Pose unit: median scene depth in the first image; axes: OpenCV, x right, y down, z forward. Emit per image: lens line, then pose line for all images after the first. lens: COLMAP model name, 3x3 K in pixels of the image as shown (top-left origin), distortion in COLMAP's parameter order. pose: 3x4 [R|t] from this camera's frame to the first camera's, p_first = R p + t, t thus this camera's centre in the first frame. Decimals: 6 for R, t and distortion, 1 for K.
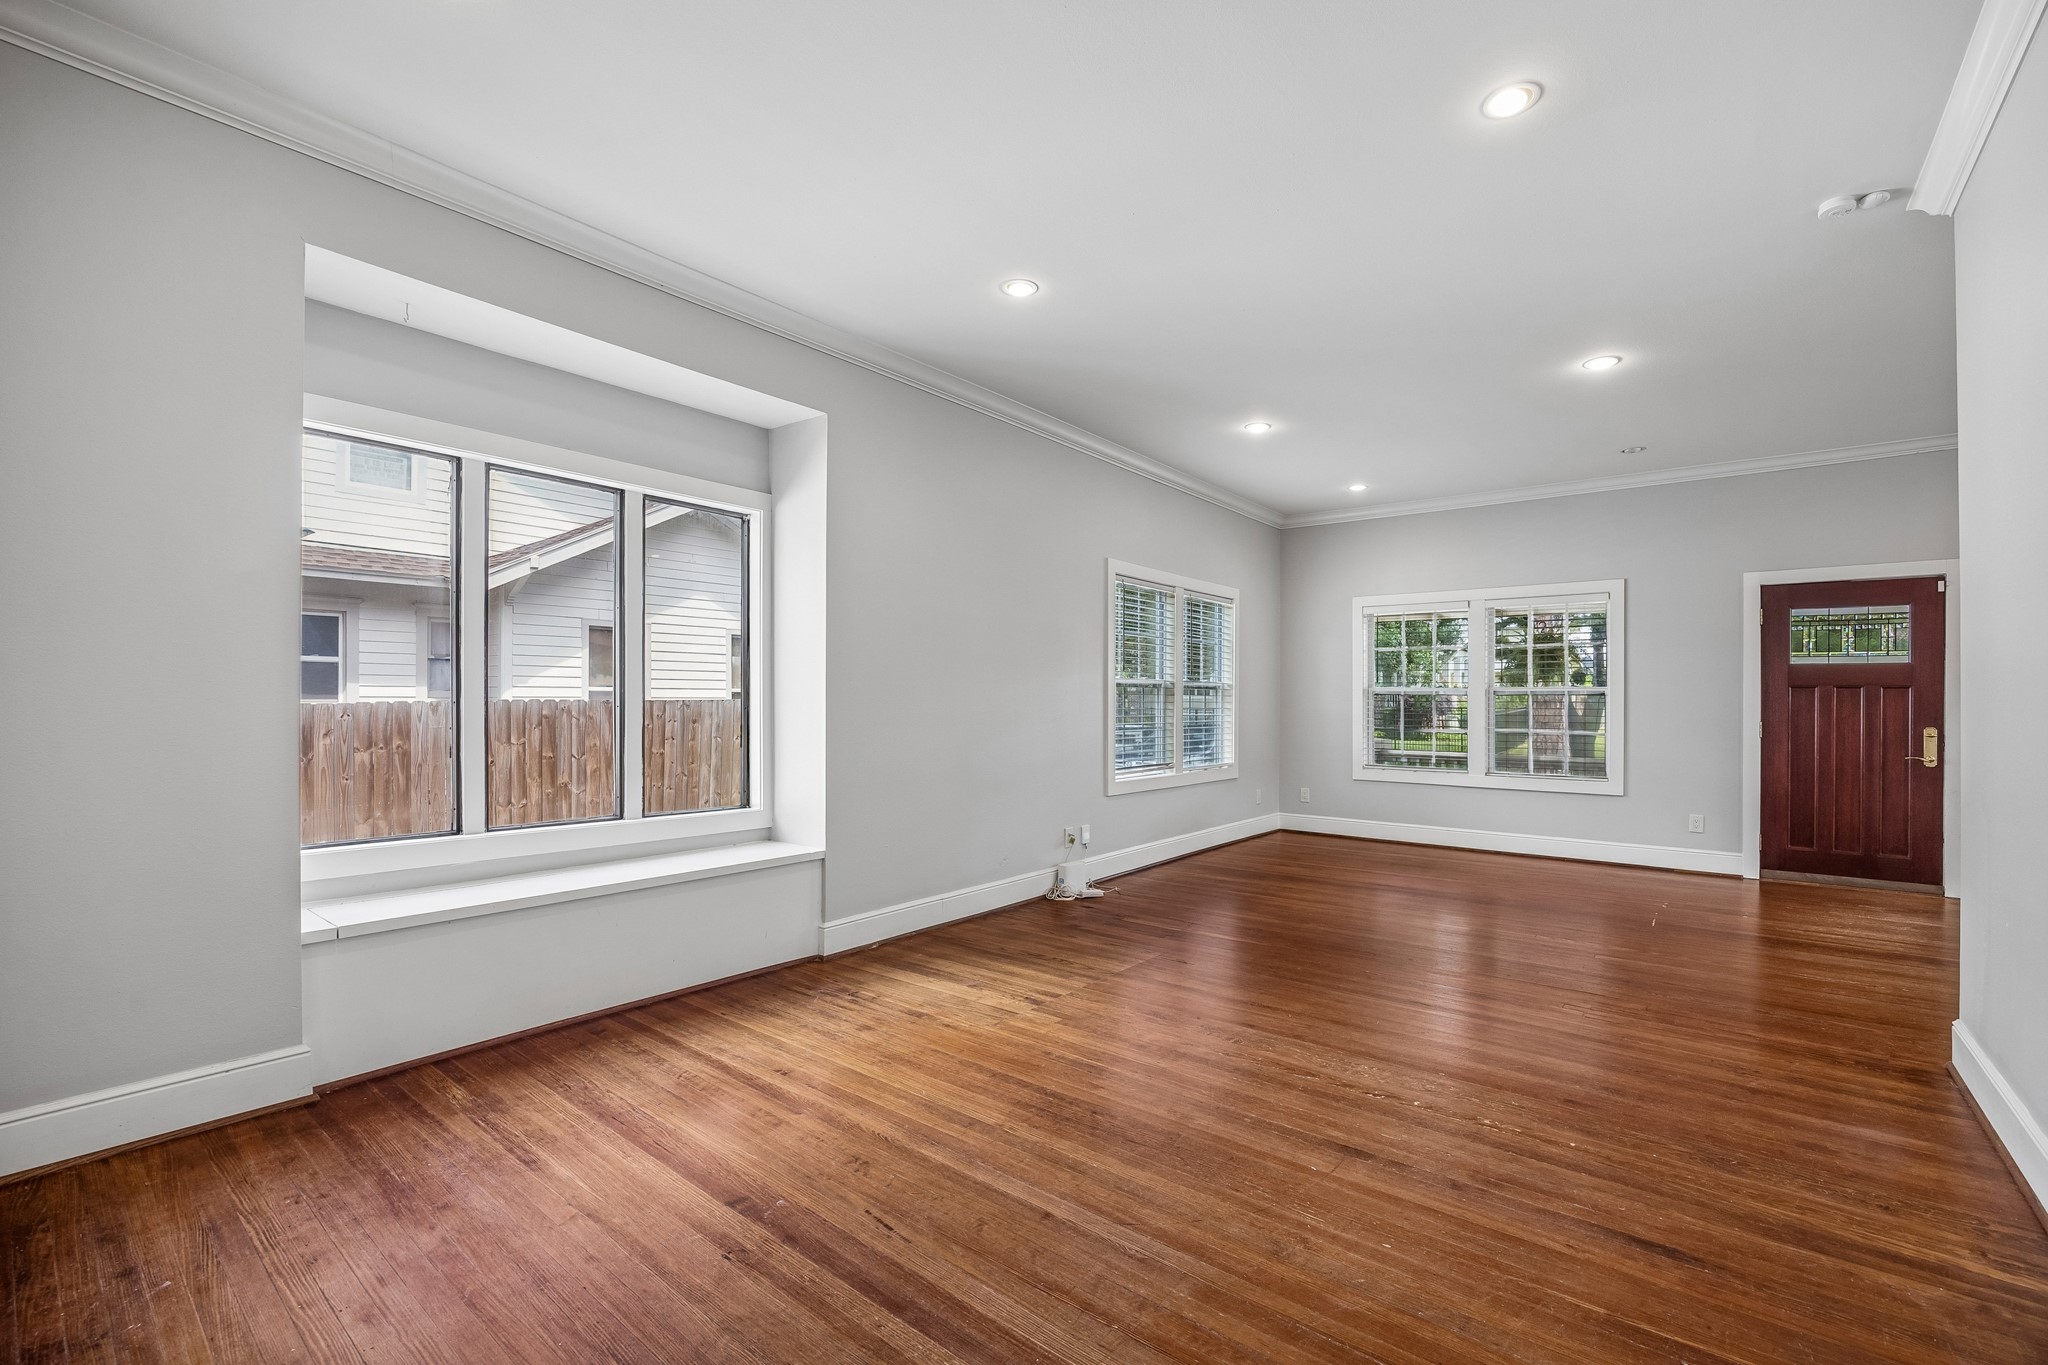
lens RADIAL K [[879.6, 0, 1029.4], [0, 879.6, 701.2], [0, 0, 1]] dist [-0.022855, 0.000065]
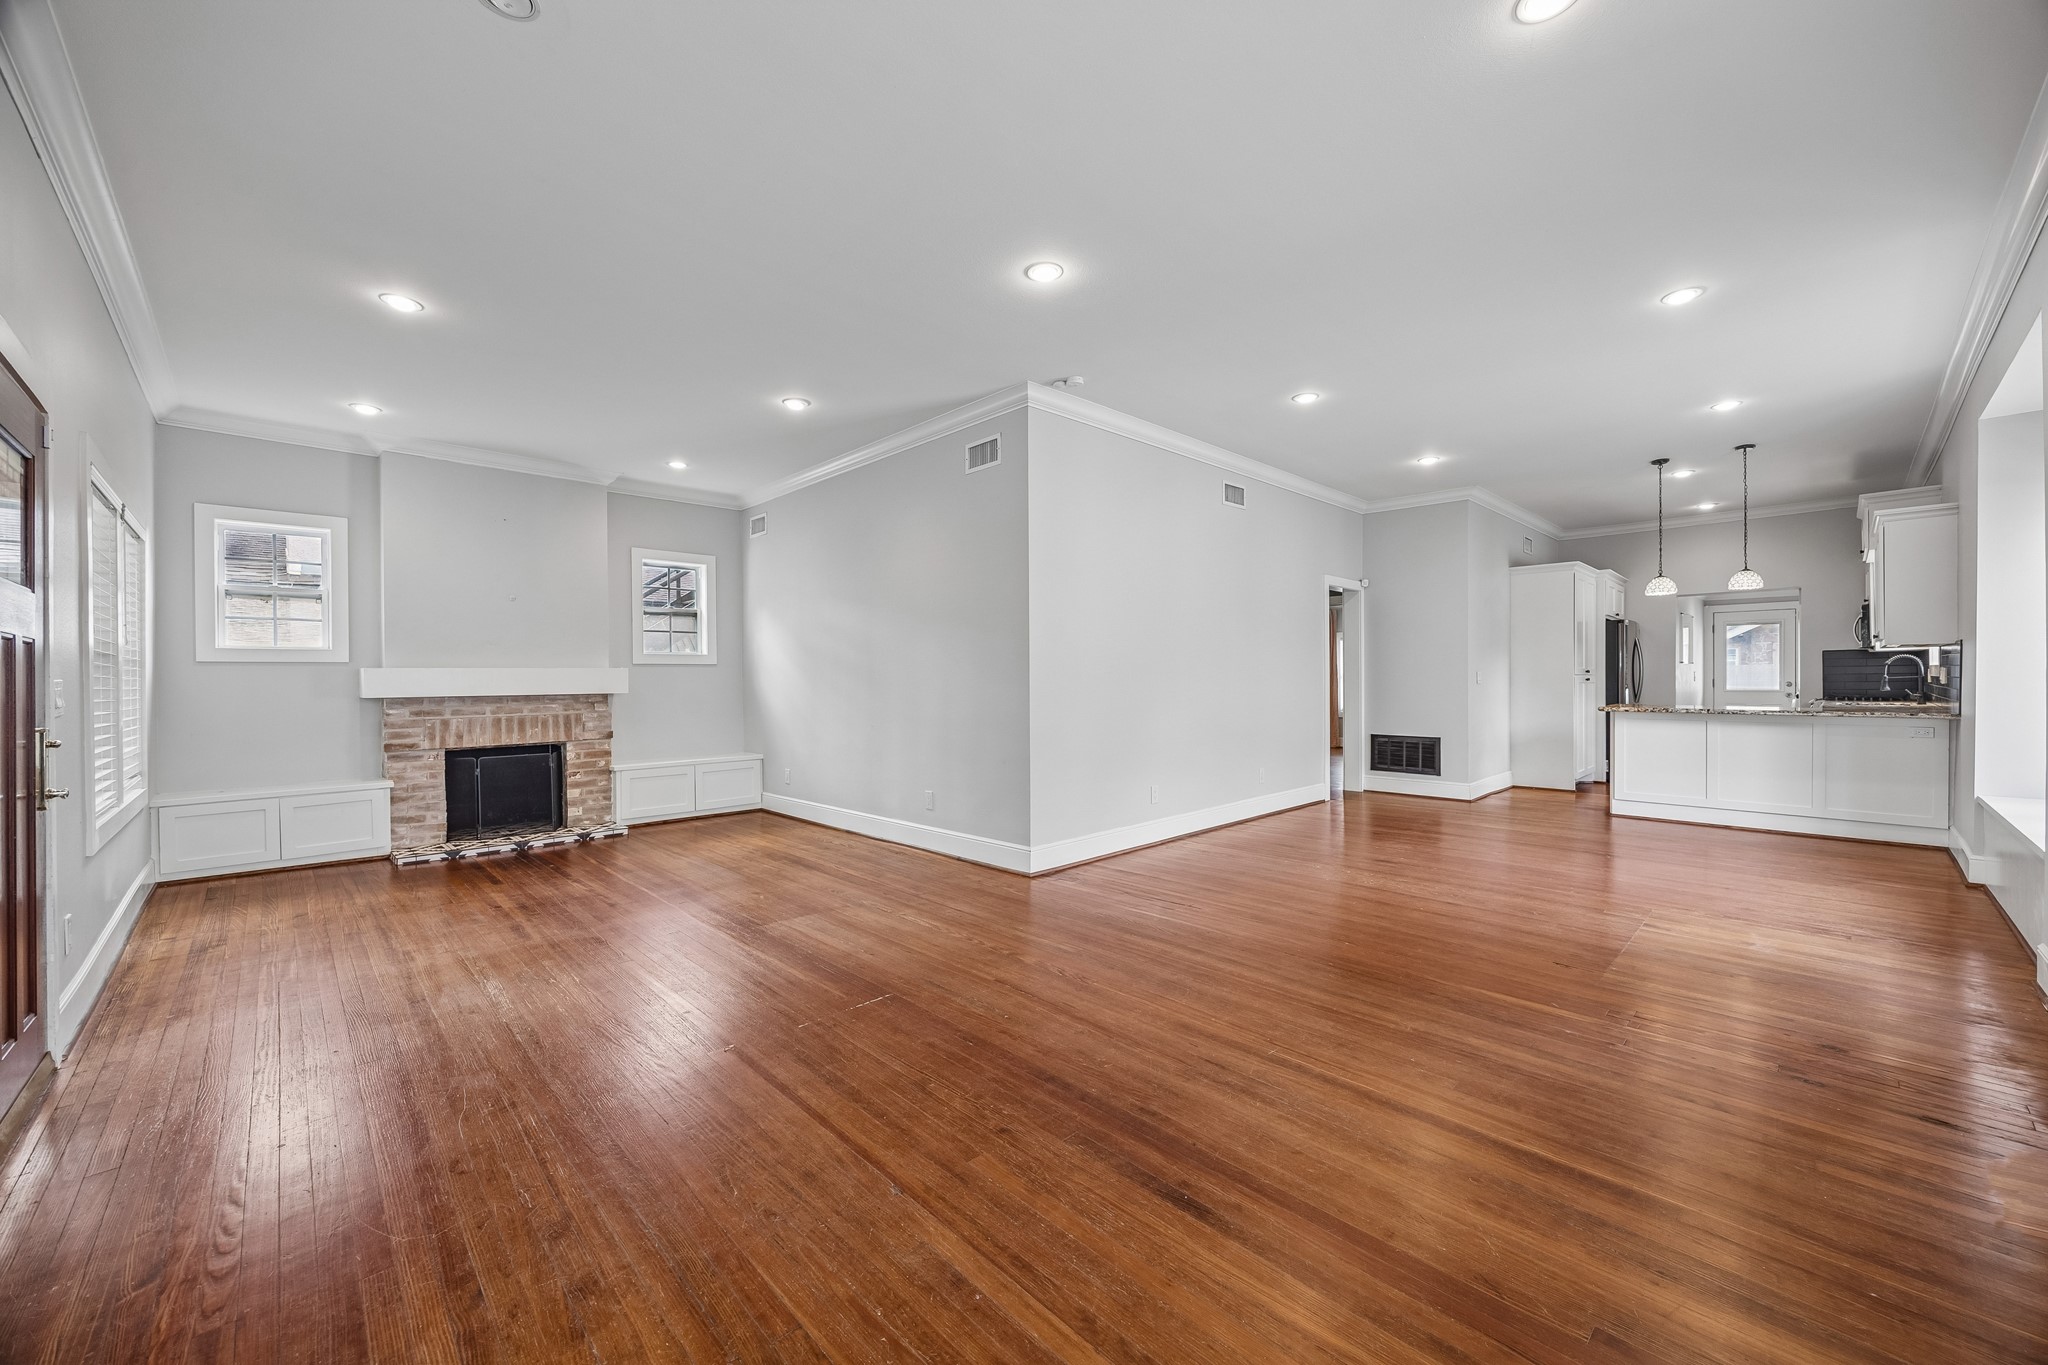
lens RADIAL K [[788.6, 0, 1040.2], [0, 788.6, 682.7], [0, 0, 1]] dist [0.000542, 0.000101]
pose [[-0.993655, 0.003564, 0.112413, 0.455022], [0.004056, 0.999983, 0.004145, 0.005653], [-0.112396, 0.004575, -0.993653, 1.388796]]
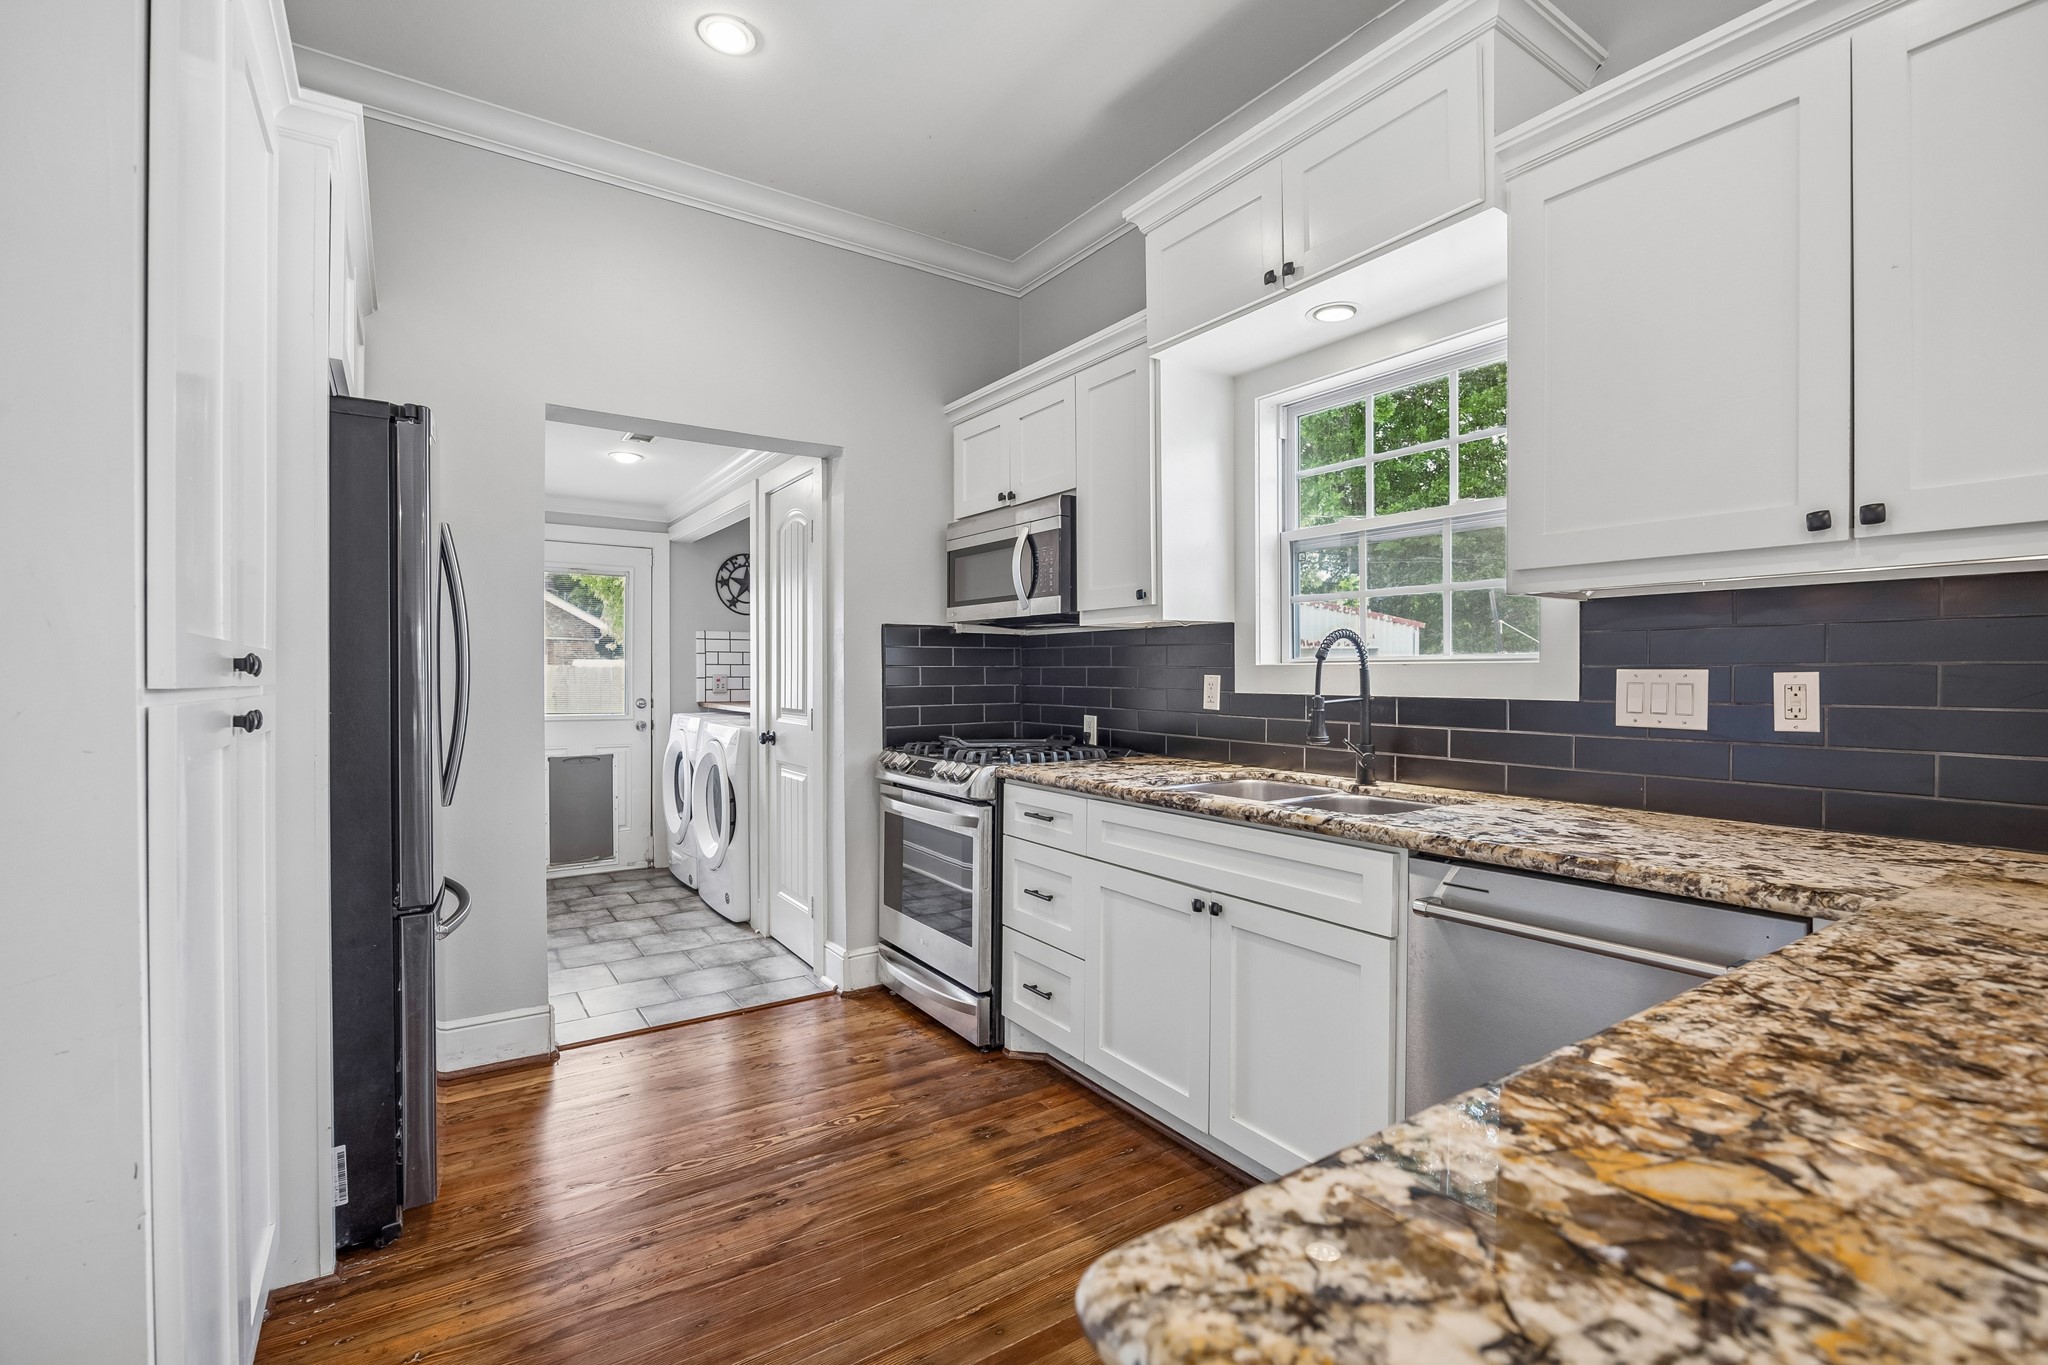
lens RADIAL K [[901.4, 0, 1026.8], [0, 901.4, 684.9], [0, 0, 1]] dist [-0.011799, 0.000315]
pose [[-0.288718, 0.002521, -0.957411, -0.248997], [-0.000465, 0.999996, 0.002773, -0.000455], [0.957414, 0.001245, -0.288716, 0.035414]]
